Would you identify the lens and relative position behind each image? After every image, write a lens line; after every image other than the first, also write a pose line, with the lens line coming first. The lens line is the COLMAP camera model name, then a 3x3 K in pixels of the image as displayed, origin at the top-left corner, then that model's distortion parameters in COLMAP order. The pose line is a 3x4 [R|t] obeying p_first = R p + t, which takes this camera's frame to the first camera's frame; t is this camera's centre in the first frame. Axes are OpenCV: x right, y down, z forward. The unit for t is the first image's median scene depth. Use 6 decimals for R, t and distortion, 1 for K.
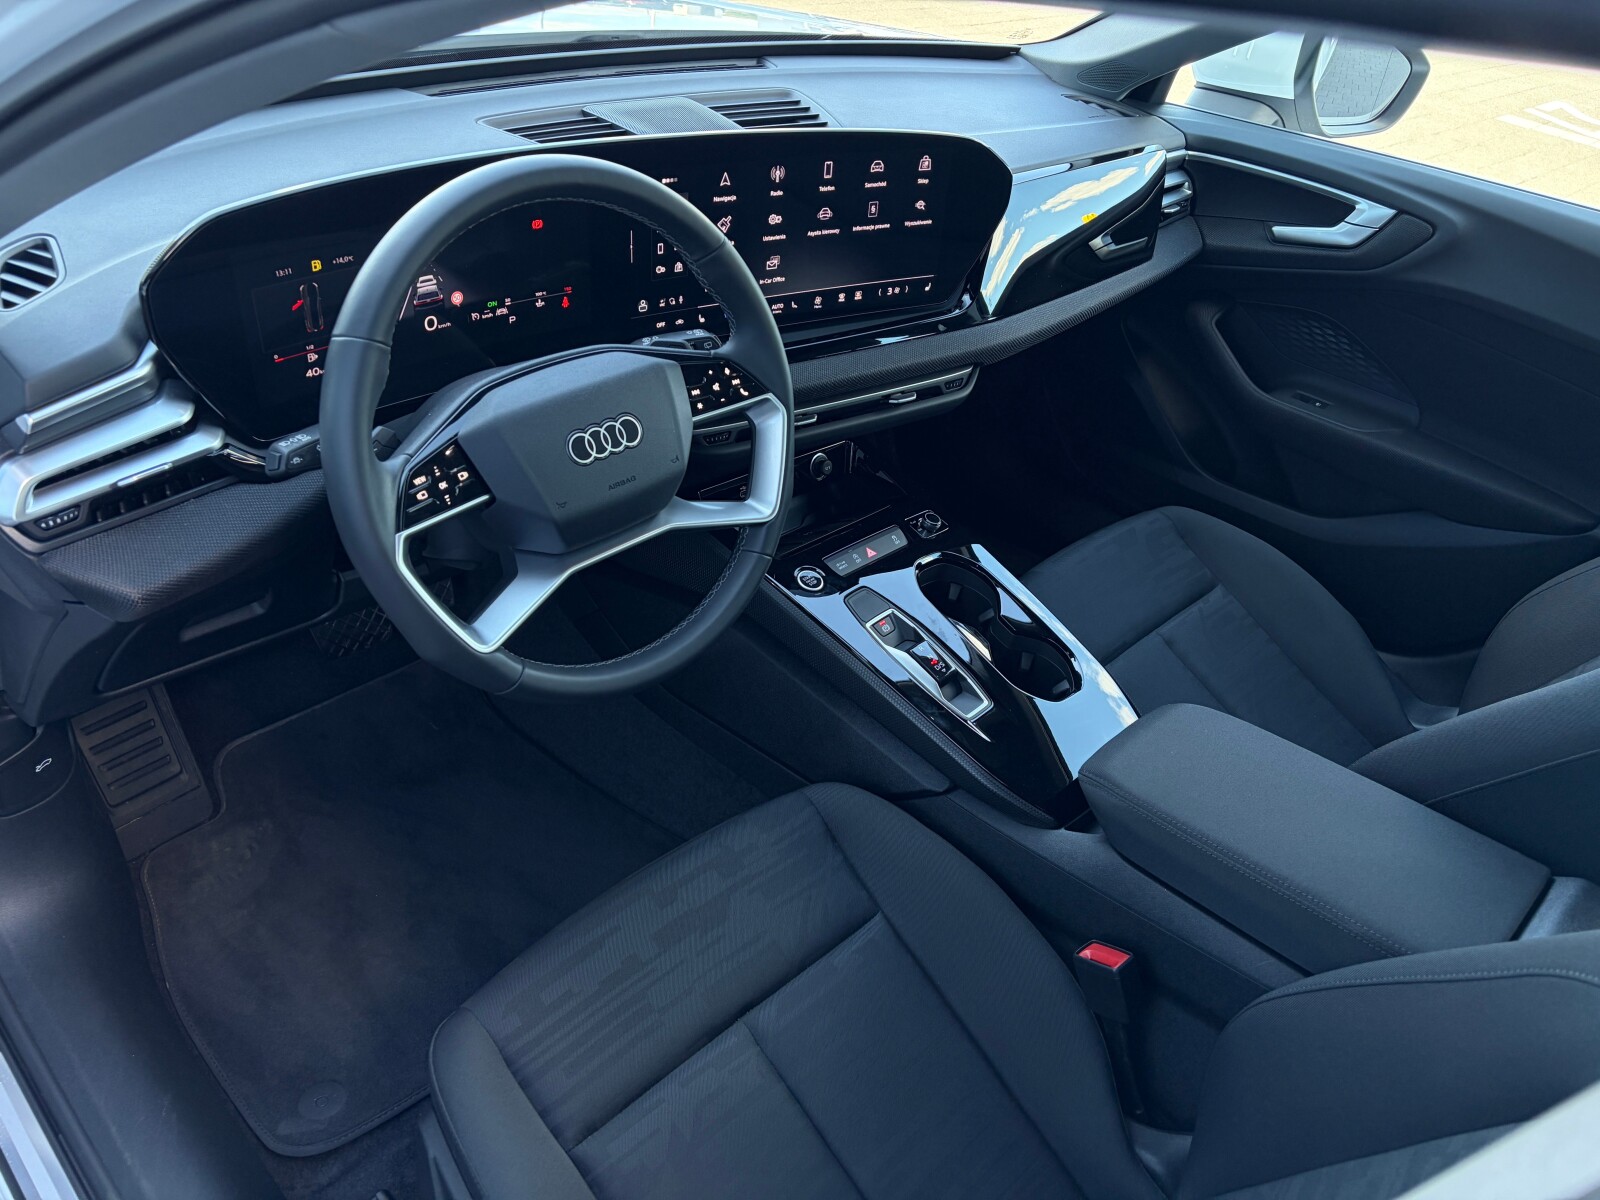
lens RADIAL K [[1204.8, 0, 804.4], [0, 1204.8, 601.3], [0, 0, 1]] dist [0.049835, -0.052863]
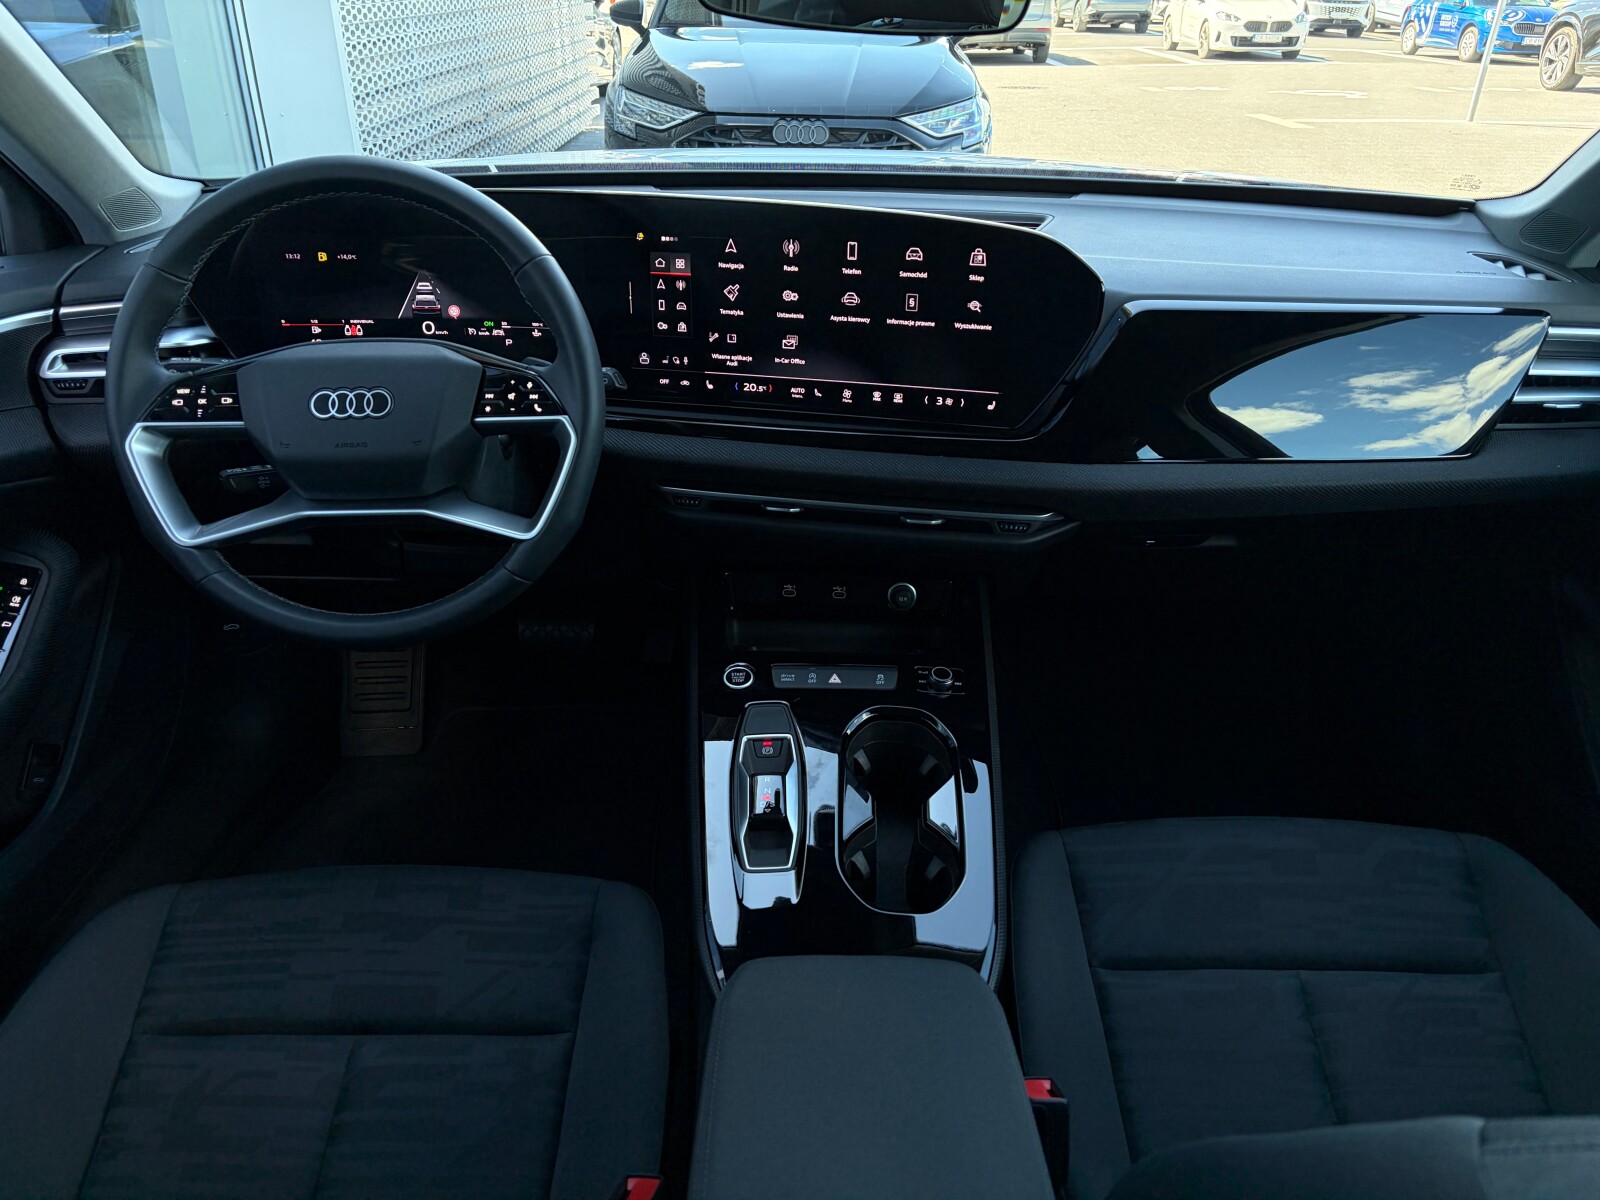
lens RADIAL K [[1204.8, 0, 800.0], [0, 1204.8, 598.6], [0, 0, 1]] dist [0.049835, -0.052863]
pose [[0.703263, 0.227142, -0.673668, 0.664311], [-0.360131, 0.930833, -0.062101, -0.035384], [0.612966, 0.286281, 0.736421, 0.361507]]
